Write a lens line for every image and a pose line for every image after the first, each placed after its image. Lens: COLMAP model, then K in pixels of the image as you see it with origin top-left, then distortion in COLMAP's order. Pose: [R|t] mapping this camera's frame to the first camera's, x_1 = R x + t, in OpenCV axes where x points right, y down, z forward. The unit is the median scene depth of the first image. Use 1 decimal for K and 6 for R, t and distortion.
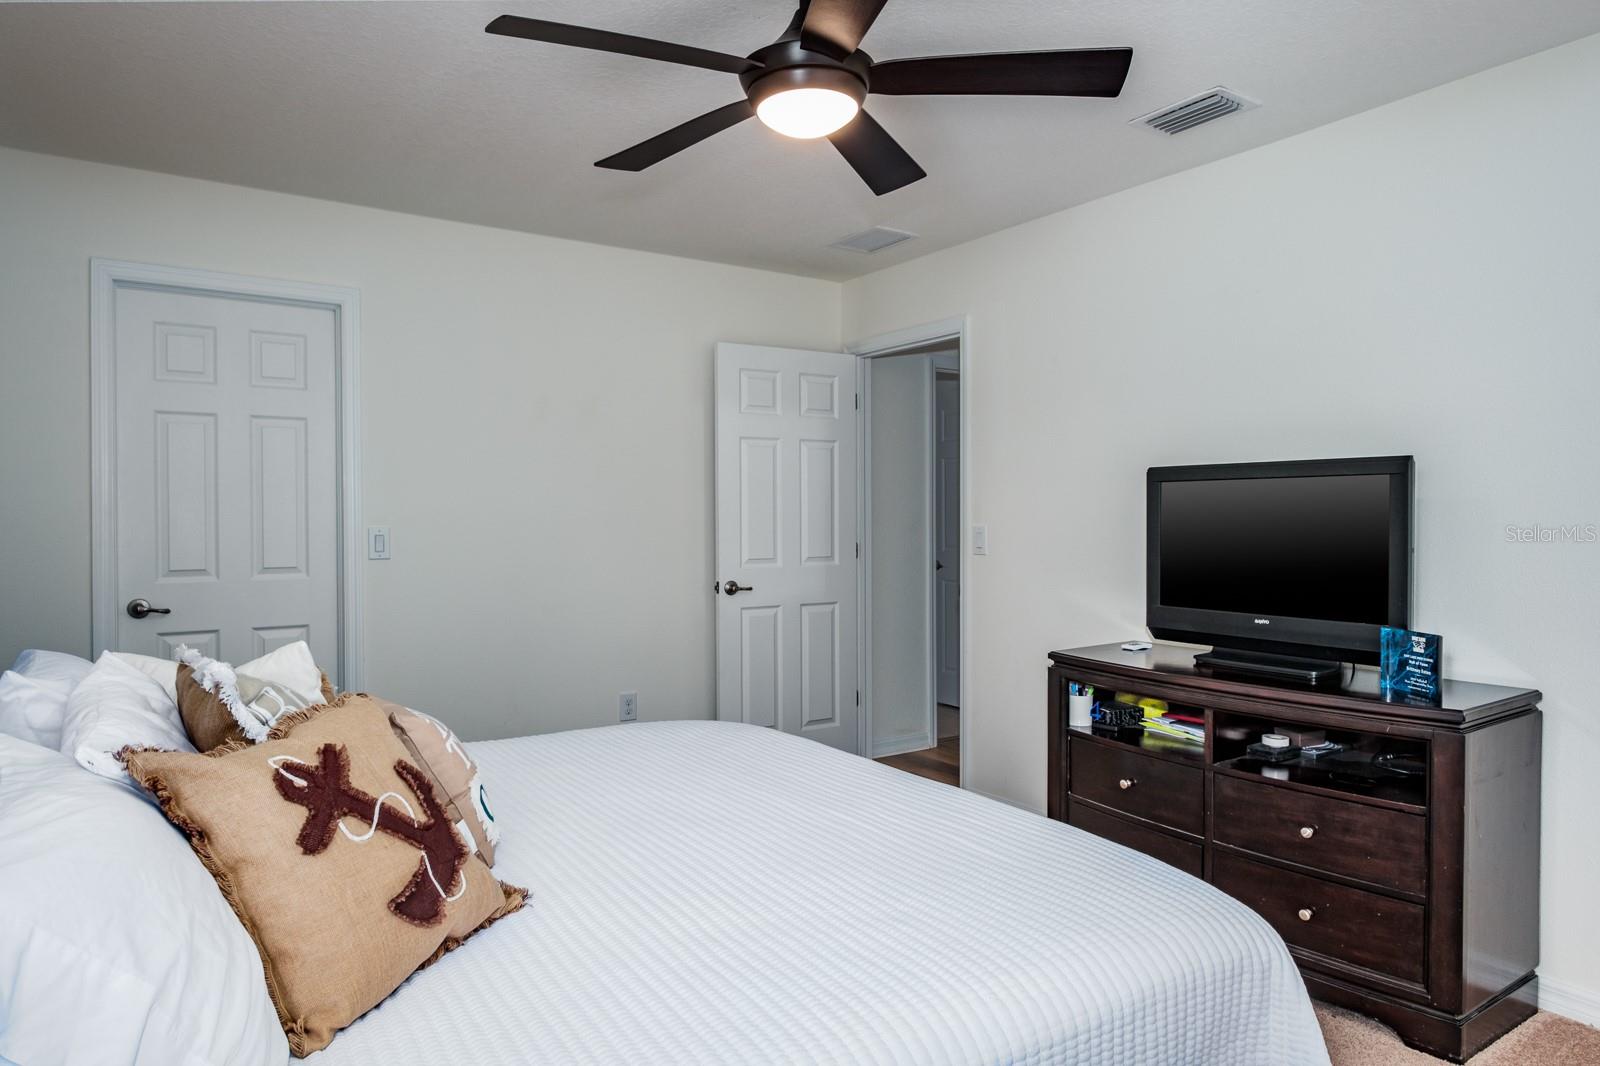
lens RADIAL K [[1000.4, 0, 800.0], [0, 1000.4, 530.7], [0, 0, 1]] dist [-0.005761, 0.002297]
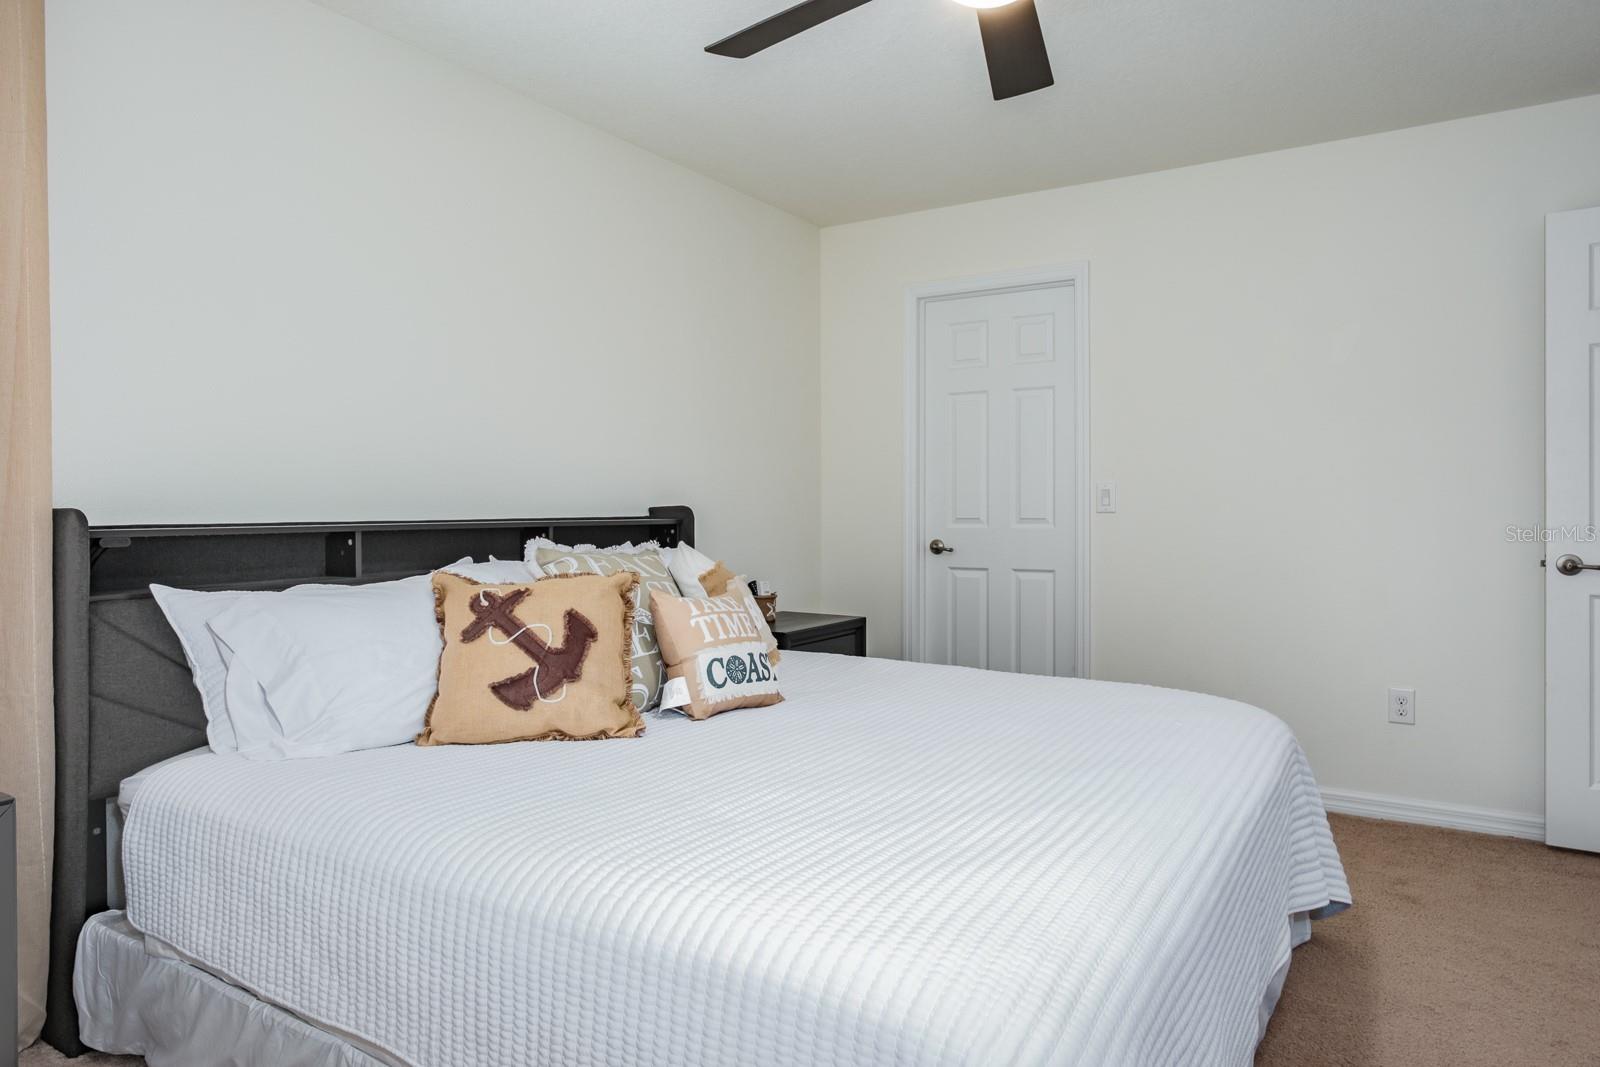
lens RADIAL K [[1000.4, 0, 800.5], [0, 1000.4, 526.2], [0, 0, 1]] dist [-0.005761, 0.002297]
pose [[0.380611, 0.015208, -0.924610, 0.484554], [-0.011487, 0.999865, 0.011718, 0.037621], [0.924664, 0.006161, 0.380734, 0.329229]]
